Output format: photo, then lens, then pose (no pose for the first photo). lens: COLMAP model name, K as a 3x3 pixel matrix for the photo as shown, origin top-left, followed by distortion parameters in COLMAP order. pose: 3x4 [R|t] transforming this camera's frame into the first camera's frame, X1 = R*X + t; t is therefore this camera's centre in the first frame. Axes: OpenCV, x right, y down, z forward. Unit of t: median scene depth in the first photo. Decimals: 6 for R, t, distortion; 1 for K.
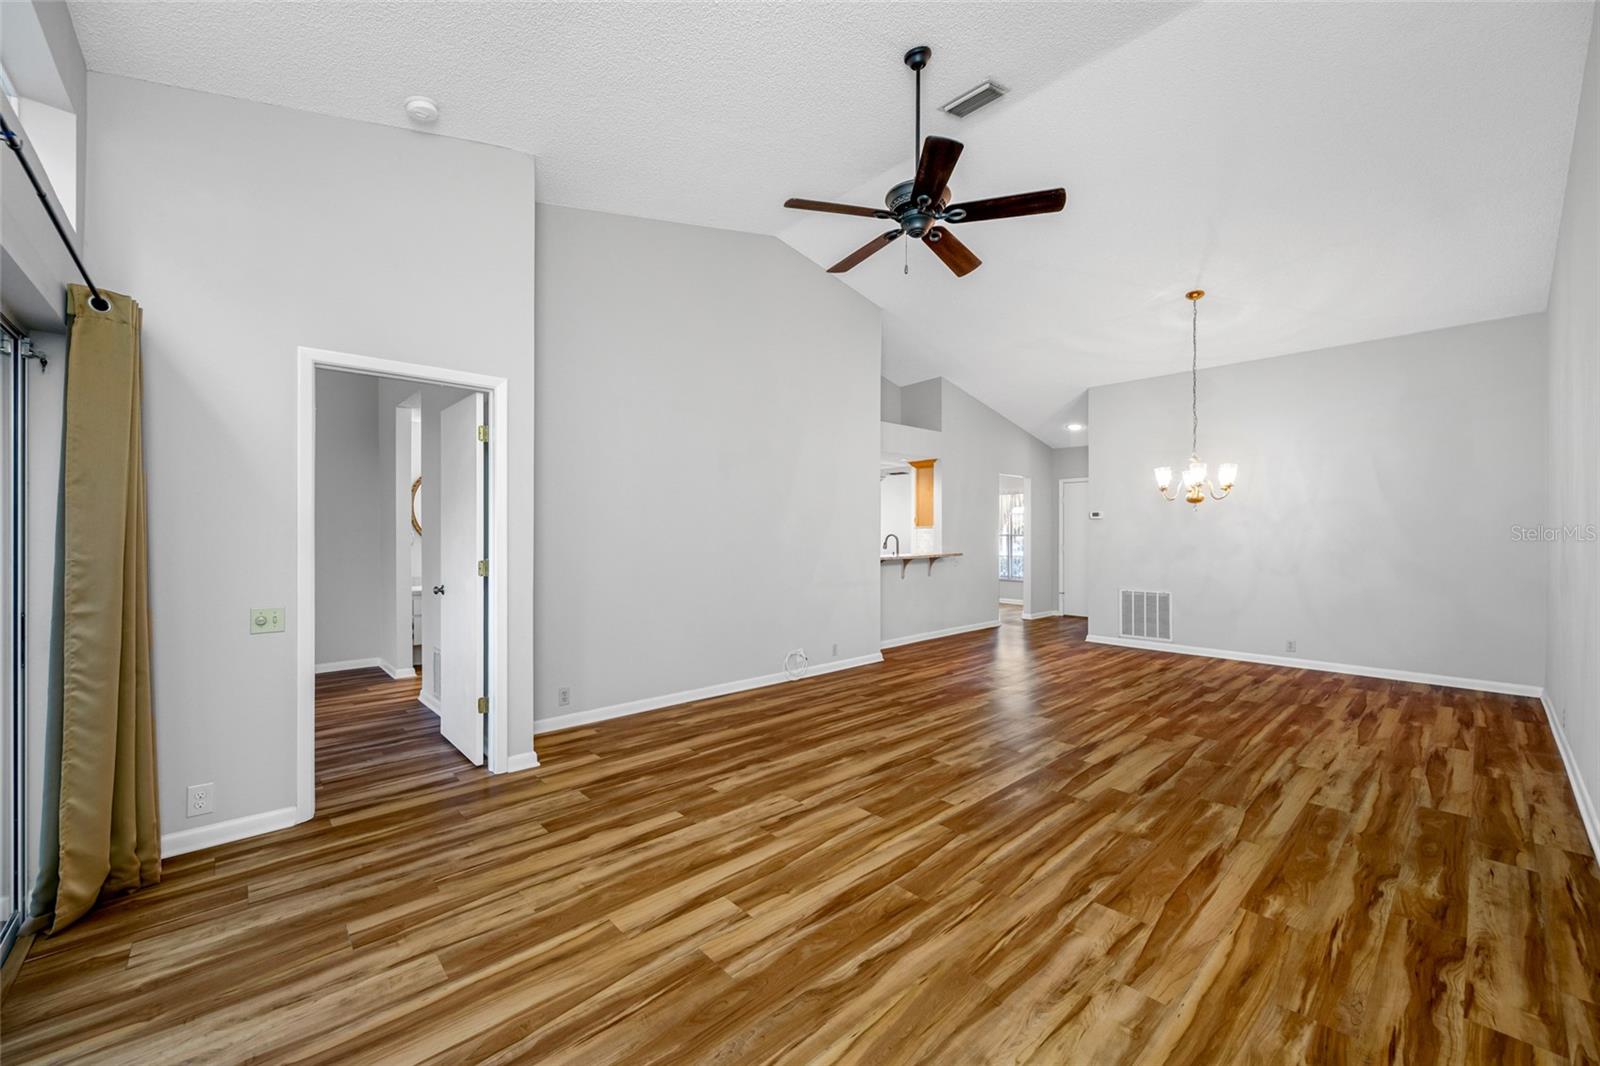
lens RADIAL K [[631.0, 0, 796.2], [0, 631.0, 531.1], [0, 0, 1]] dist [-0.000628, 0.000422]
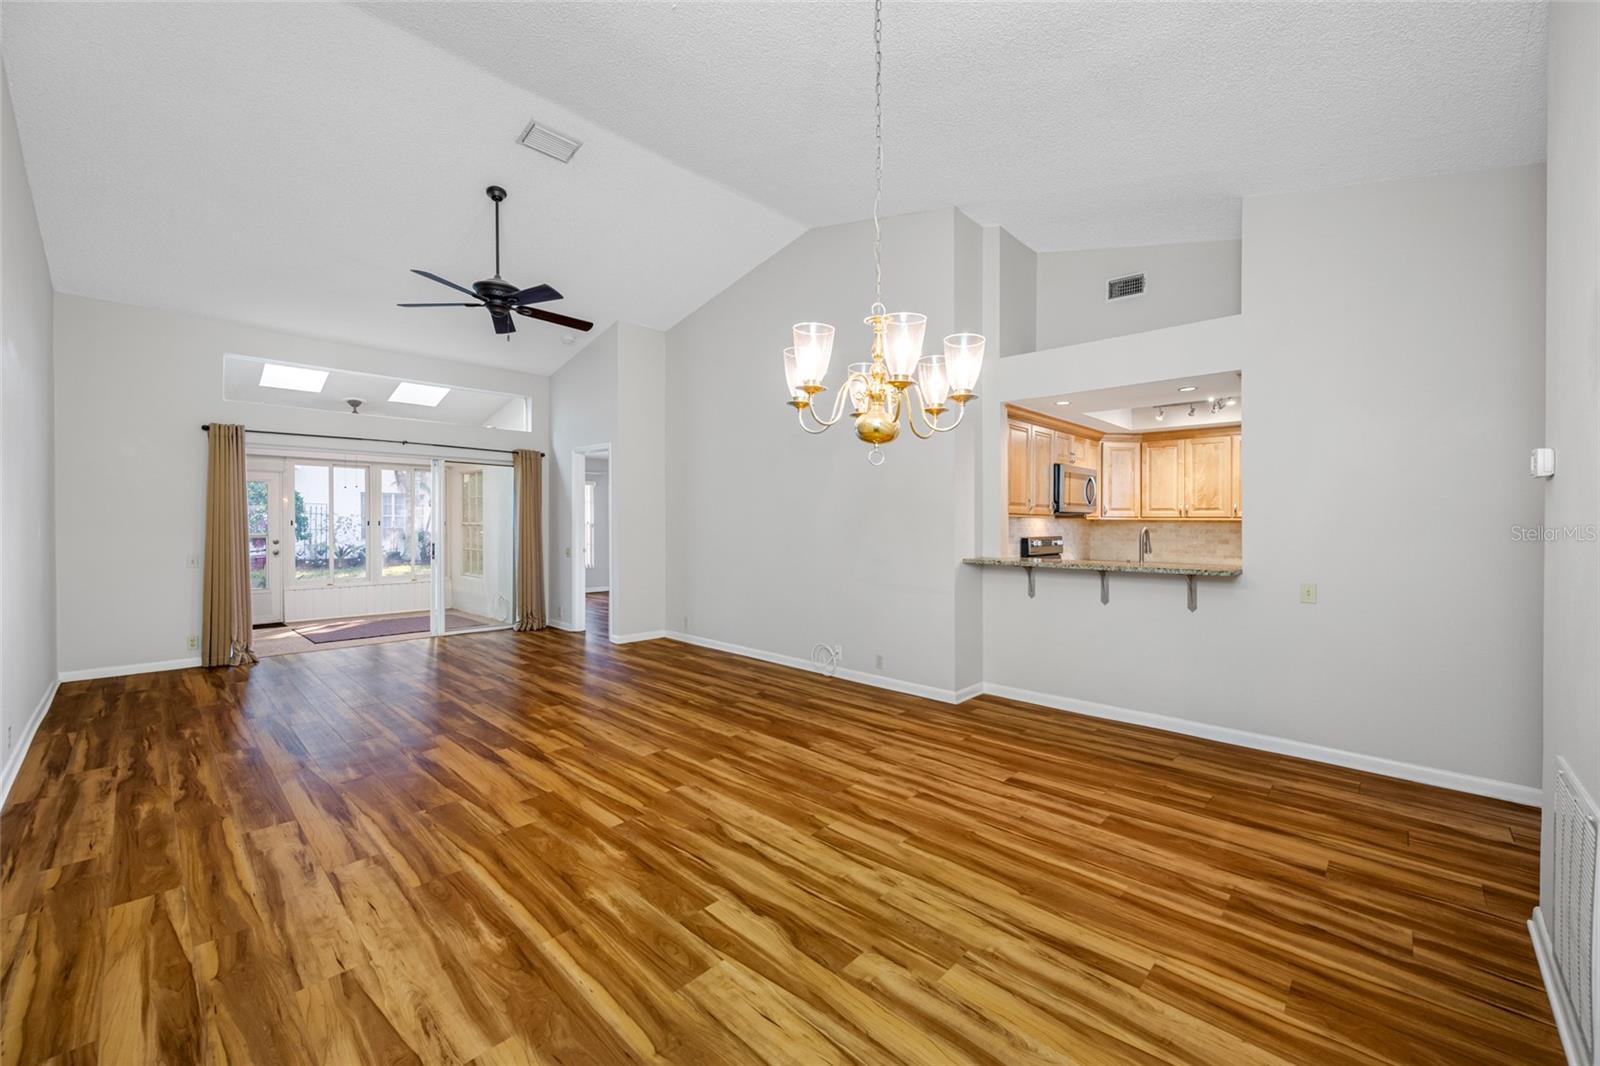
lens RADIAL K [[631.0, 0, 800.4], [0, 631.0, 531.2], [0, 0, 1]] dist [-0.000628, 0.000422]
pose [[0.069328, 0.016778, -0.997453, 1.765520], [-0.004837, 0.999852, 0.016482, 0.004498], [0.997582, 0.003682, 0.069398, 1.669800]]
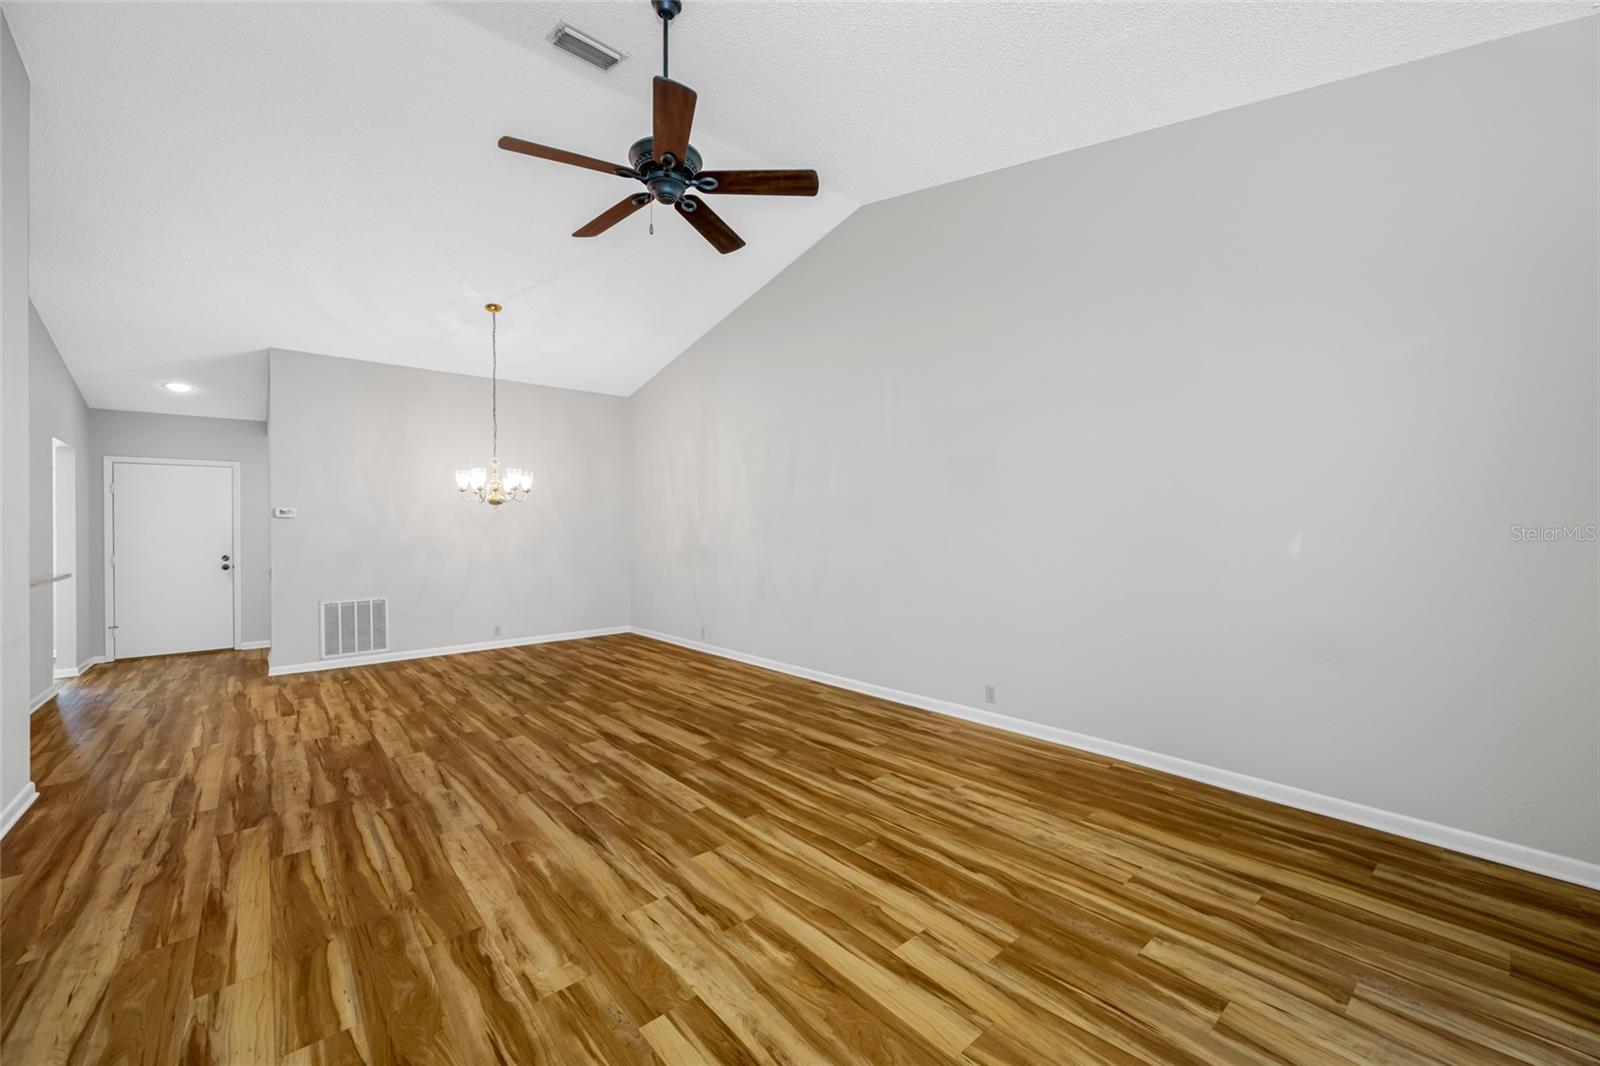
lens RADIAL K [[631.0, 0, 804.9], [0, 631.0, 527.5], [0, 0, 1]] dist [-0.000628, 0.000422]
pose [[0.021911, 0.003171, 0.999755, -0.740226], [0.007462, 0.999967, -0.003335, 0.001612], [-0.999732, 0.007533, 0.021886, 0.826970]]
